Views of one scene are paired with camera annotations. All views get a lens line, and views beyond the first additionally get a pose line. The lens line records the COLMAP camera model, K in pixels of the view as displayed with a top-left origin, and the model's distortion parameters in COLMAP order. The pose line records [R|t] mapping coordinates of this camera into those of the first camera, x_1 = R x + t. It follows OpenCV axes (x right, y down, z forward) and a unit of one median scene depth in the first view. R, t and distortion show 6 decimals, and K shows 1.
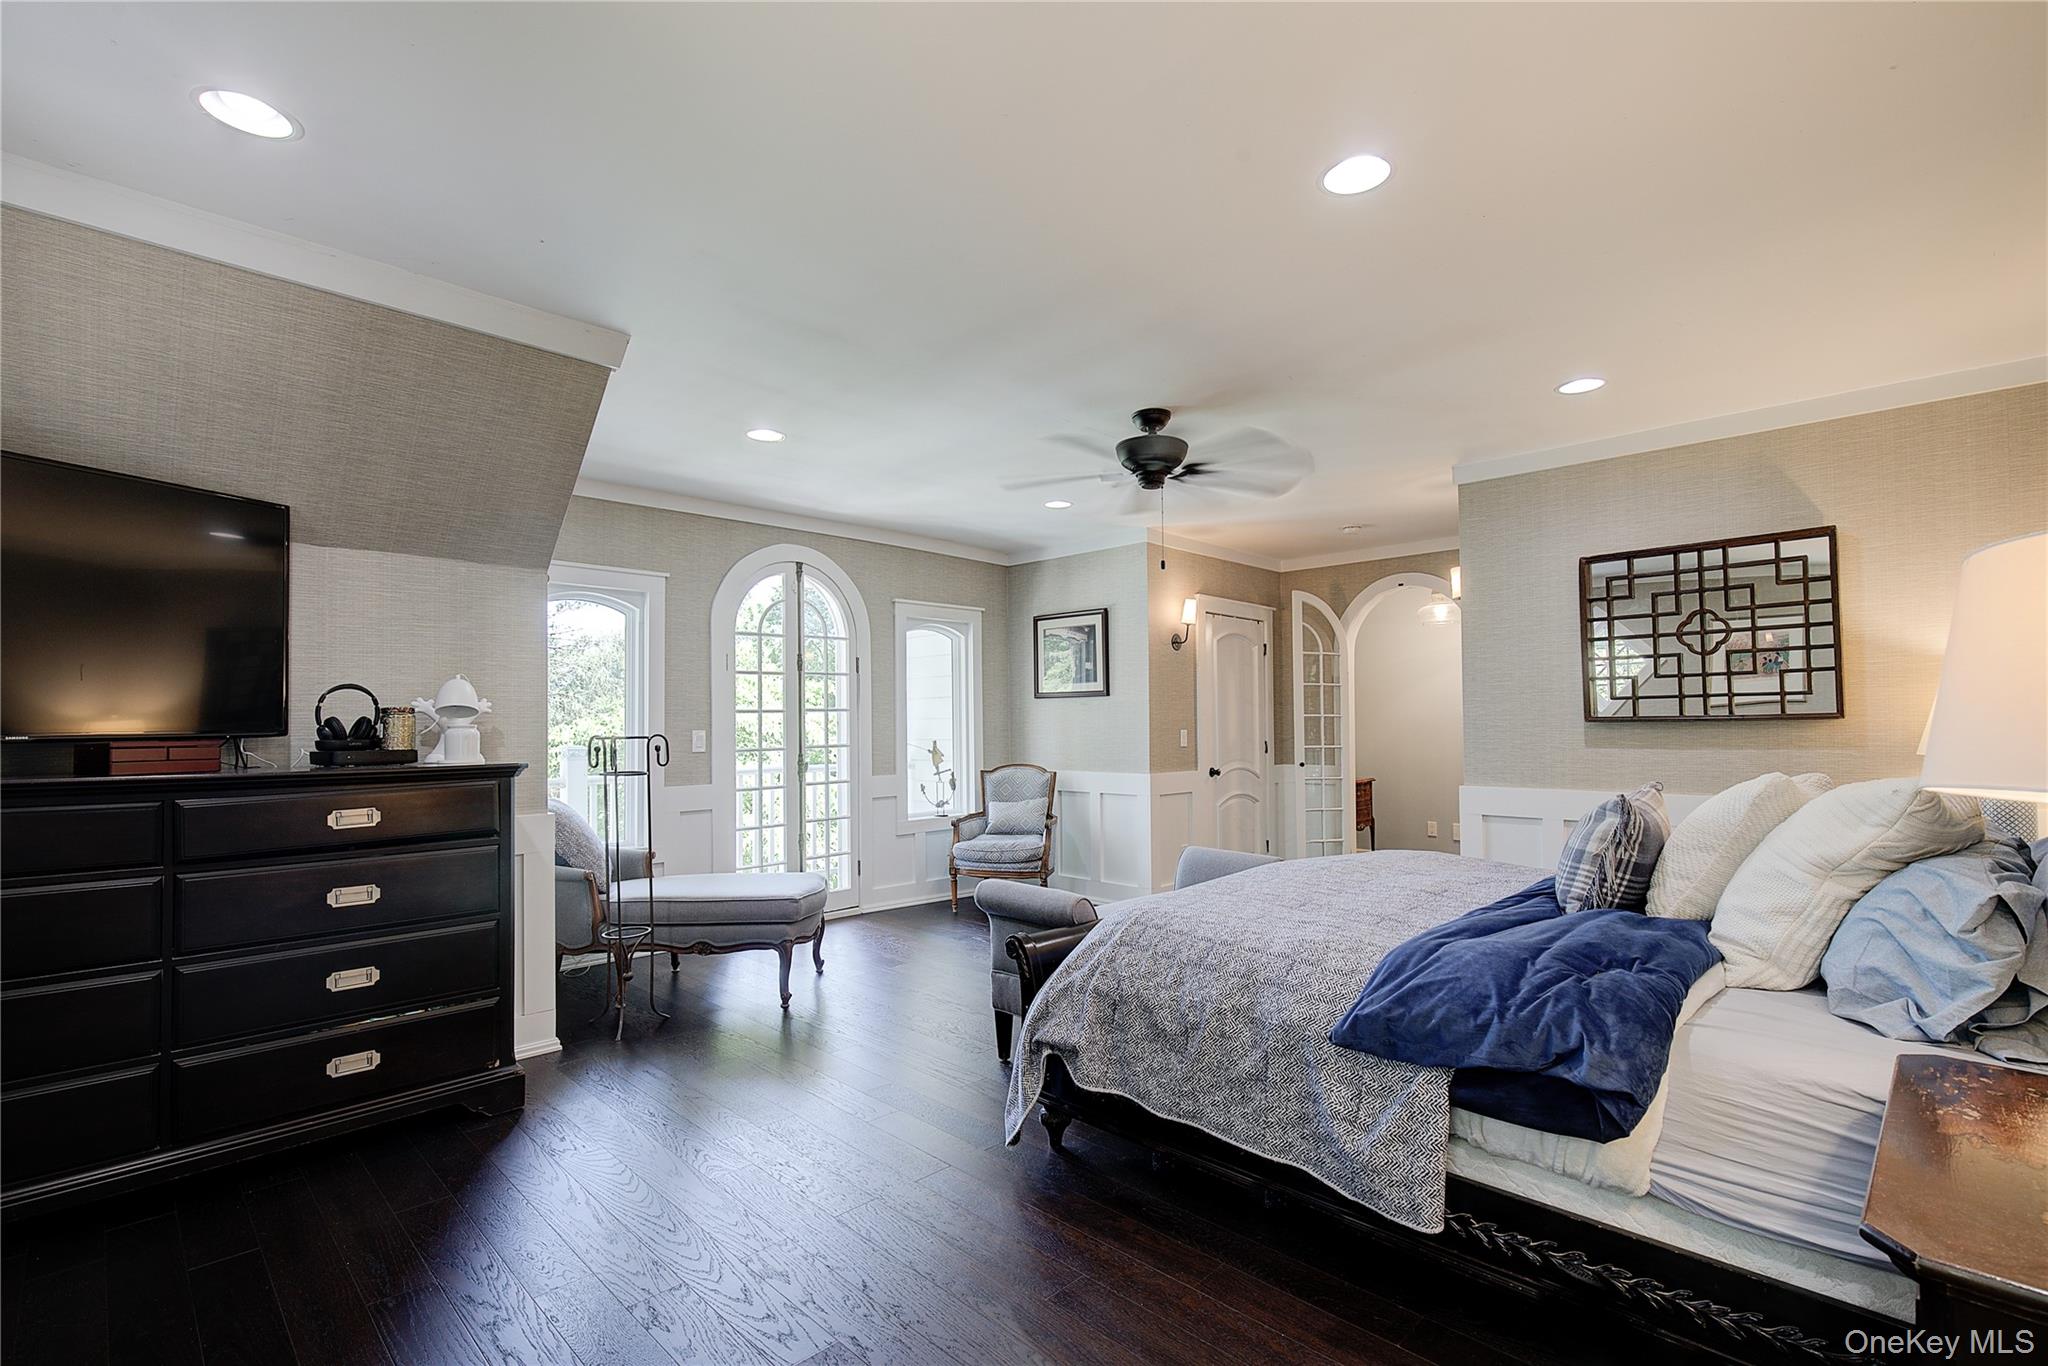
lens RADIAL K [[946.1, 0, 1037.8], [0, 946.1, 702.1], [0, 0, 1]] dist [-0.000781, -0.000233]
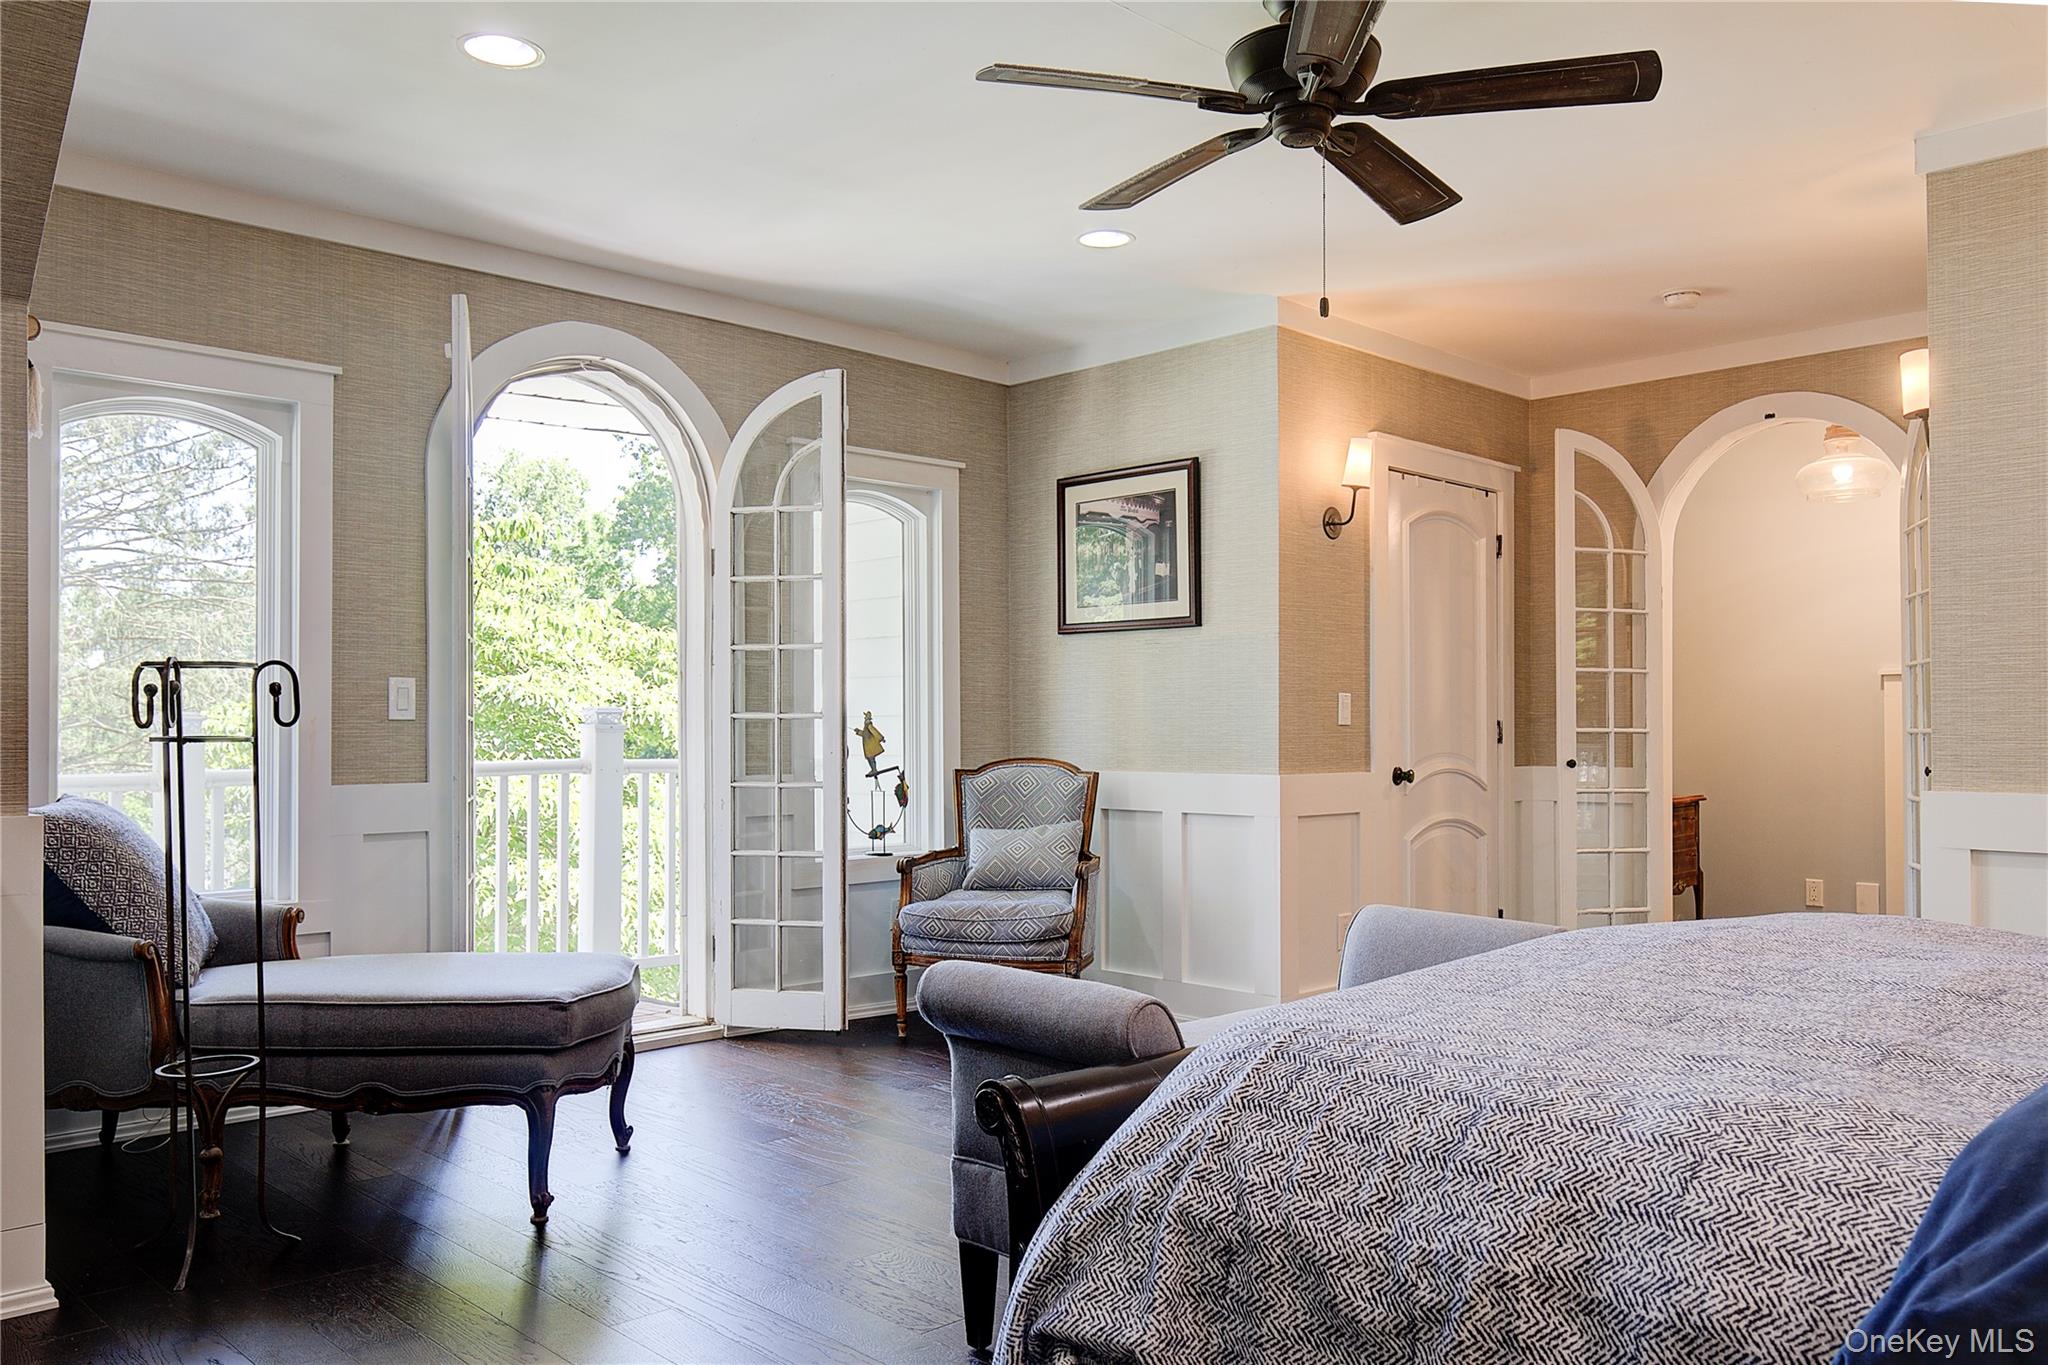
lens RADIAL K [[1600.9, 0, 1018.9], [0, 1600.9, 711.0], [0, 0, 1]] dist [0.030503, -0.044732]
pose [[0.999454, 0.005933, -0.032511, 0.004652], [-0.005507, 0.999898, 0.013172, 0.031944], [0.032586, -0.012986, 0.999385, 0.127434]]
